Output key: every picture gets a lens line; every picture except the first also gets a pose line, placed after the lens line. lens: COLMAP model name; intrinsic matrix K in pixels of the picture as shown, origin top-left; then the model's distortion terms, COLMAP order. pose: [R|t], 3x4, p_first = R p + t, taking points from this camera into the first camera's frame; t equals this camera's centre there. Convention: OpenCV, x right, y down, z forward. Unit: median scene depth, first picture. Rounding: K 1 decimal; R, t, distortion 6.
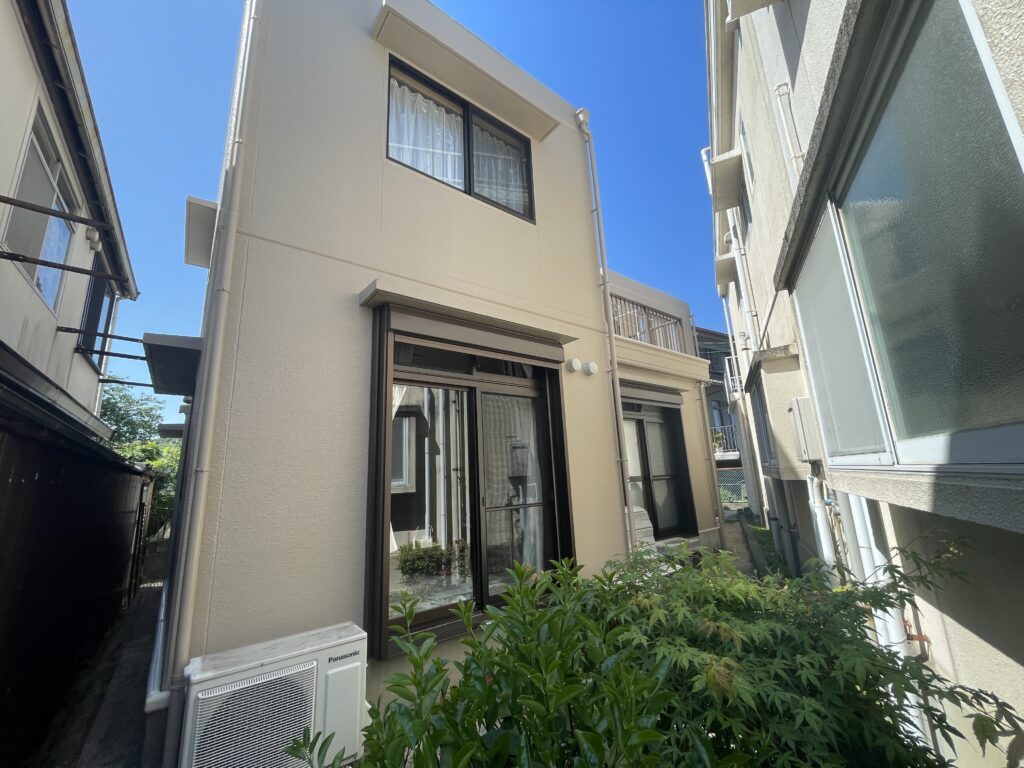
lens RADIAL K [[419.1, 0, 512.0], [0, 419.1, 384.0], [0, 0, 1]] dist [-0.000886, -0.000248]
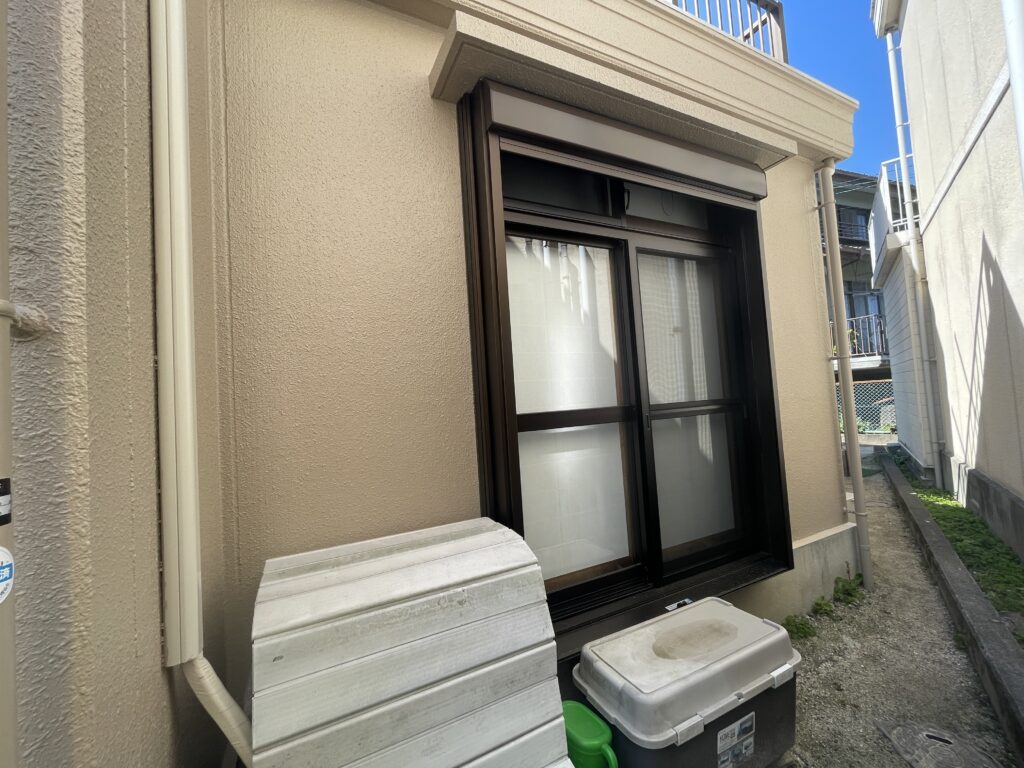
lens RADIAL K [[419.1, 0, 512.0], [0, 419.1, 384.0], [0, 0, 1]] dist [-0.000886, -0.000248]
pose [[0.978813, -0.021985, -0.203574, 0.197876], [0.059293, 0.982054, 0.179036, 0.091704], [0.195985, -0.187314, 0.962551, 0.439482]]
